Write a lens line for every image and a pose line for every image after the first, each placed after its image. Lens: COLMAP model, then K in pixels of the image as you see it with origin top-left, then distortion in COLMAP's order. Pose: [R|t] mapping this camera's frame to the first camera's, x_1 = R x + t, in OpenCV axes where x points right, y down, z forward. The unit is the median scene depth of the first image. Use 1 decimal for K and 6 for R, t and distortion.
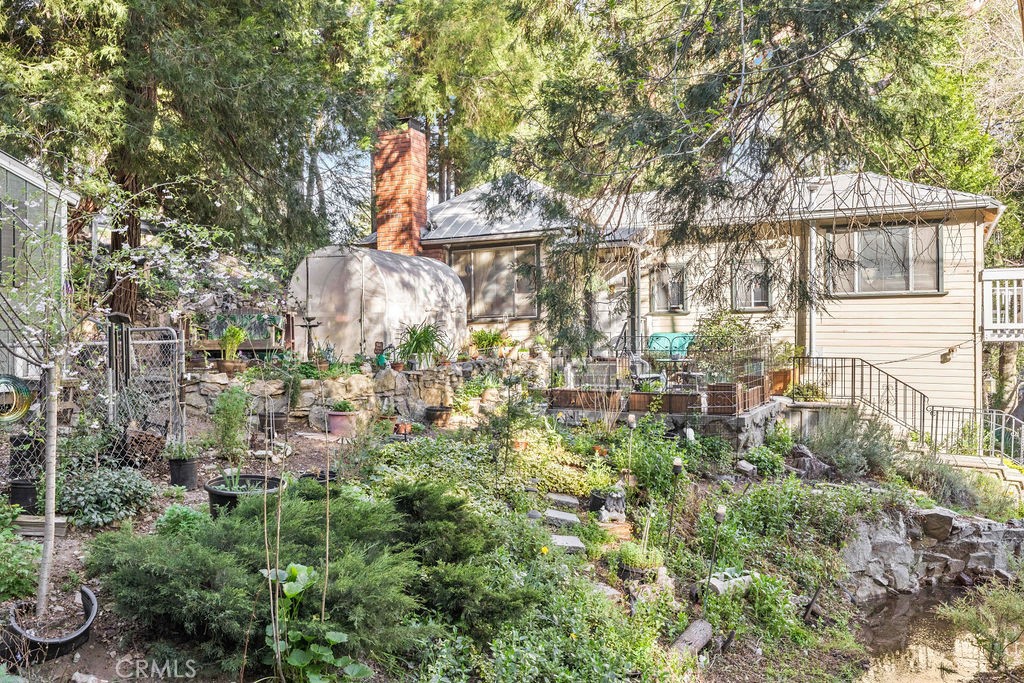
lens RADIAL K [[829.0, 0, 512.0], [0, 829.0, 341.5], [0, 0, 1]] dist [-0.001953, -0.001841]
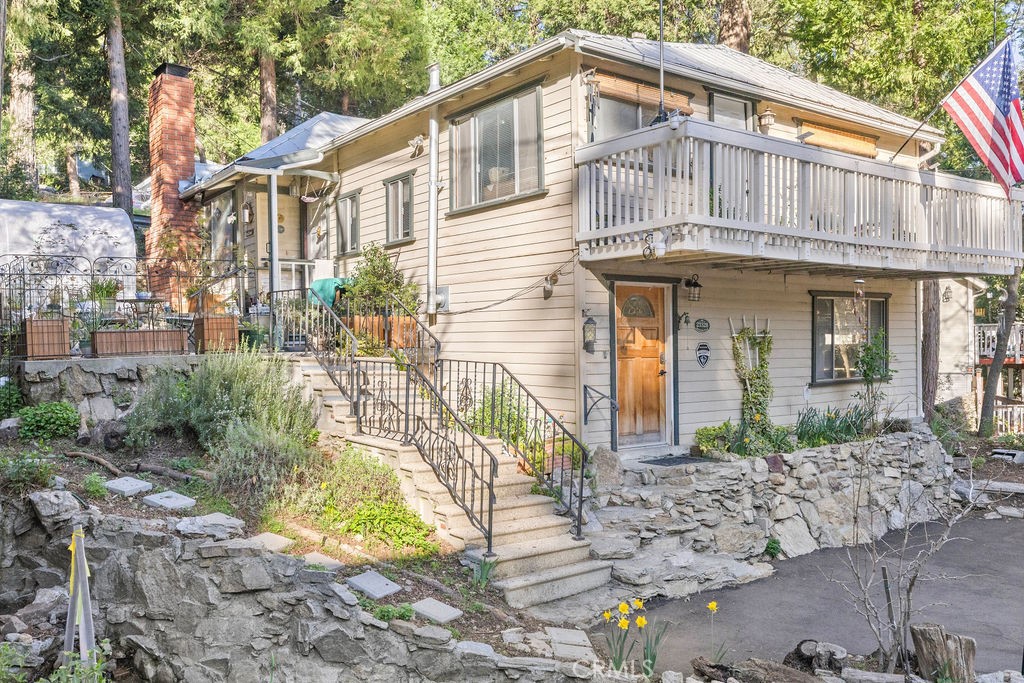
lens RADIAL K [[829.0, 0, 512.0], [0, 829.0, 341.5], [0, 0, 1]] dist [-0.001953, -0.001841]
pose [[0.905503, -0.011736, -0.424178, 0.775409], [0.009661, 0.999929, -0.007041, 0.064371], [0.424230, 0.002278, 0.905552, 0.401040]]
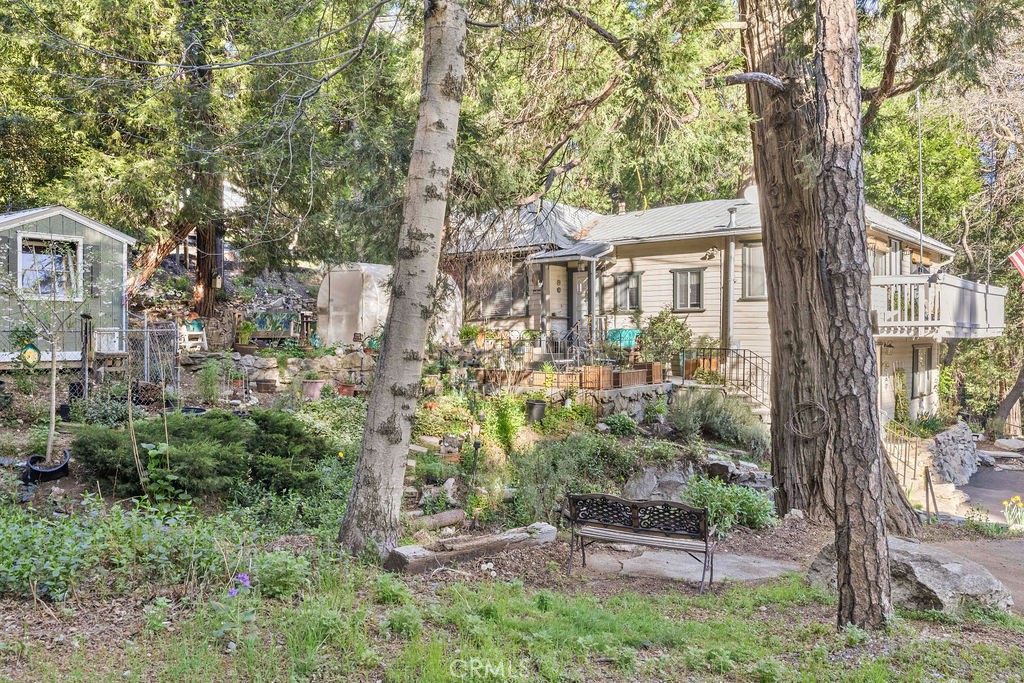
lens RADIAL K [[790.8, 0, 512.0], [0, 790.8, 341.5], [0, 0, 1]] dist [-0.000191, -0.001321]
pose [[0.980773, 0.008412, -0.194972, 0.290775], [-0.007572, 0.999959, 0.005049, 0.004846], [0.195006, -0.003476, 0.980796, -0.212358]]
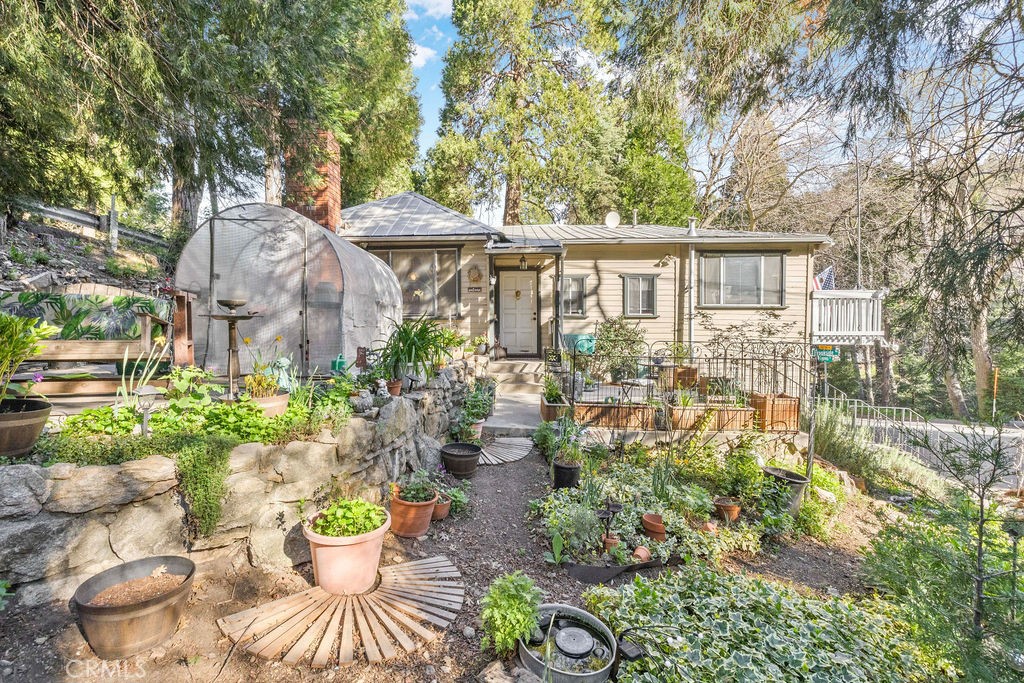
lens RADIAL K [[433.7, 0, 512.0], [0, 433.7, 341.5], [0, 0, 1]] dist [-0.000676, -0.000021]
pose [[0.916909, 0.006959, 0.399037, -0.152947], [-0.013669, 0.999809, 0.013974, -0.007623], [-0.398863, -0.018267, 0.916829, 0.540752]]
